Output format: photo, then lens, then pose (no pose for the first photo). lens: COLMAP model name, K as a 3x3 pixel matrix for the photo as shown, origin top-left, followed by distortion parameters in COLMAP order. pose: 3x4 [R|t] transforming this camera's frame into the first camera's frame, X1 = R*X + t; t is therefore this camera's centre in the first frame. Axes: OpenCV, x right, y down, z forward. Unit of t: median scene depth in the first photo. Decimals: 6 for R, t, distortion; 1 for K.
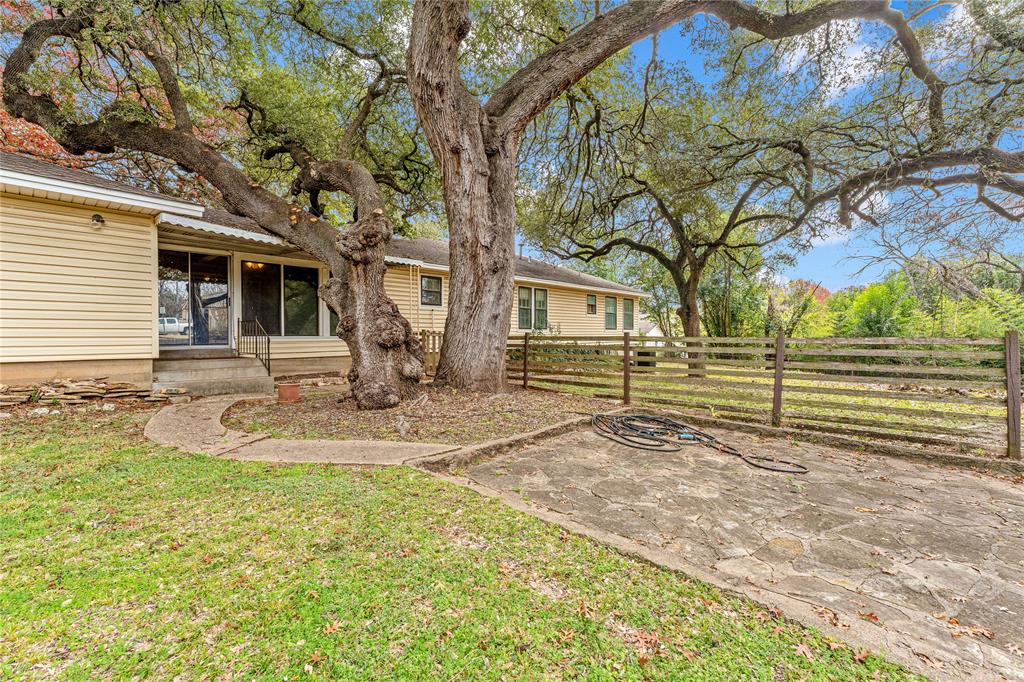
lens RADIAL K [[449.8, 0, 504.8], [0, 449.8, 343.5], [0, 0, 1]] dist [-0.000189, 0.002105]
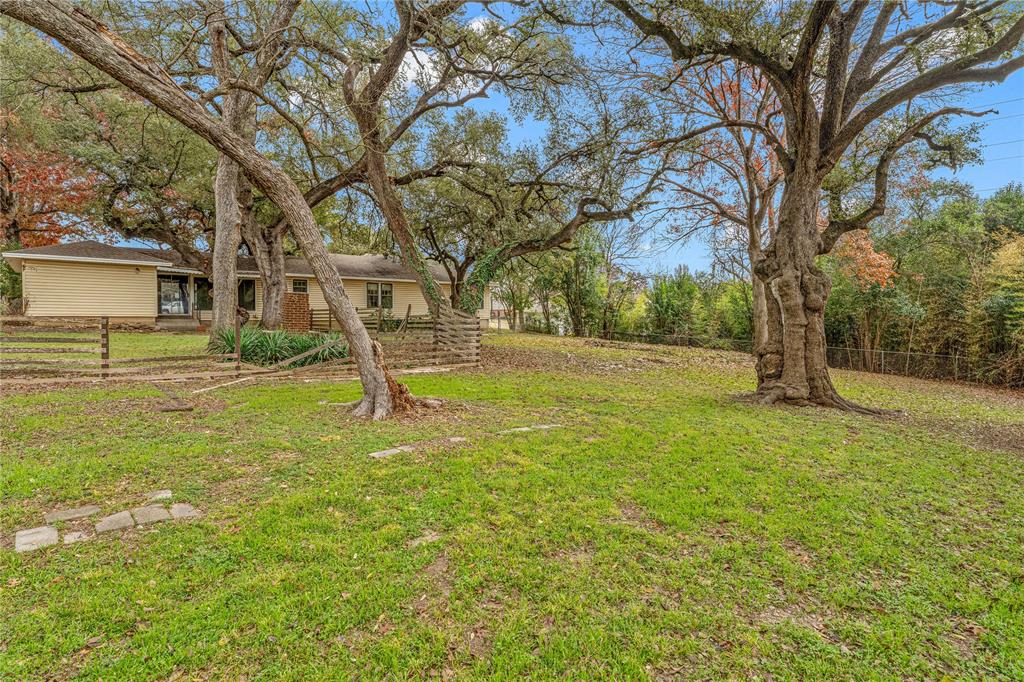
lens RADIAL K [[501.5, 0, 514.1], [0, 501.5, 334.7], [0, 0, 1]] dist [-0.000321, -0.000130]
pose [[0.996746, 0.002182, -0.080571, 1.260524], [-0.001154, 0.999917, 0.012797, 0.075190], [0.080592, -0.012662, 0.996667, -1.437553]]
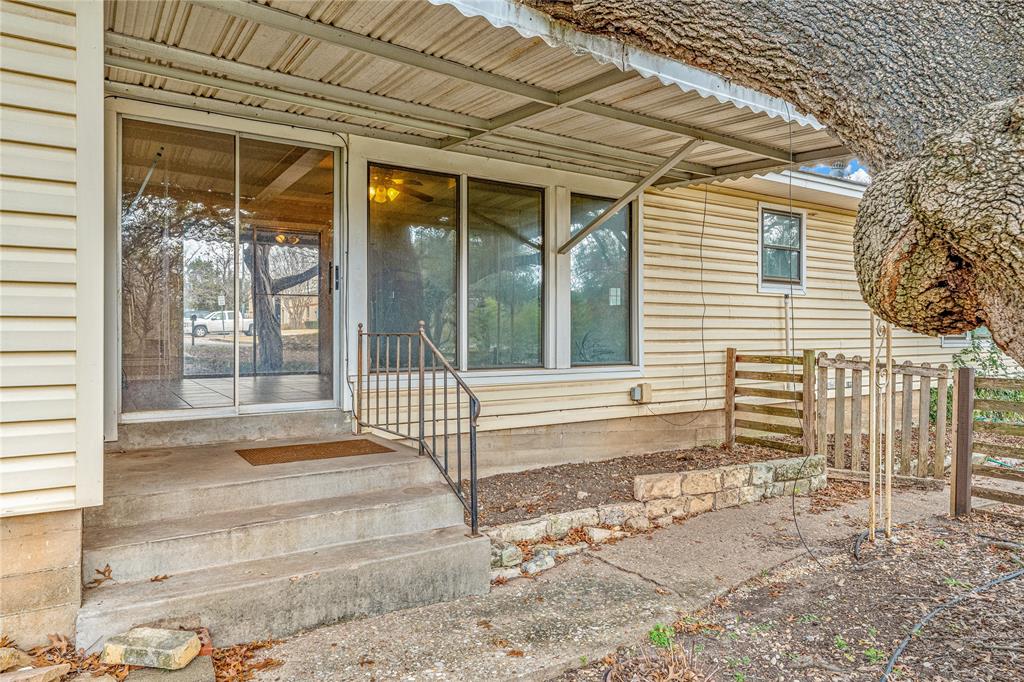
lens RADIAL K [[652.0, 0, 513.2], [0, 652.0, 340.1], [0, 0, 1]] dist [-0.002926, 0.002727]
pose [[0.971795, 0.005764, -0.235757, -0.355558], [-0.007403, 0.999954, -0.006066, -0.041462], [0.235711, 0.007640, 0.971793, 0.534270]]
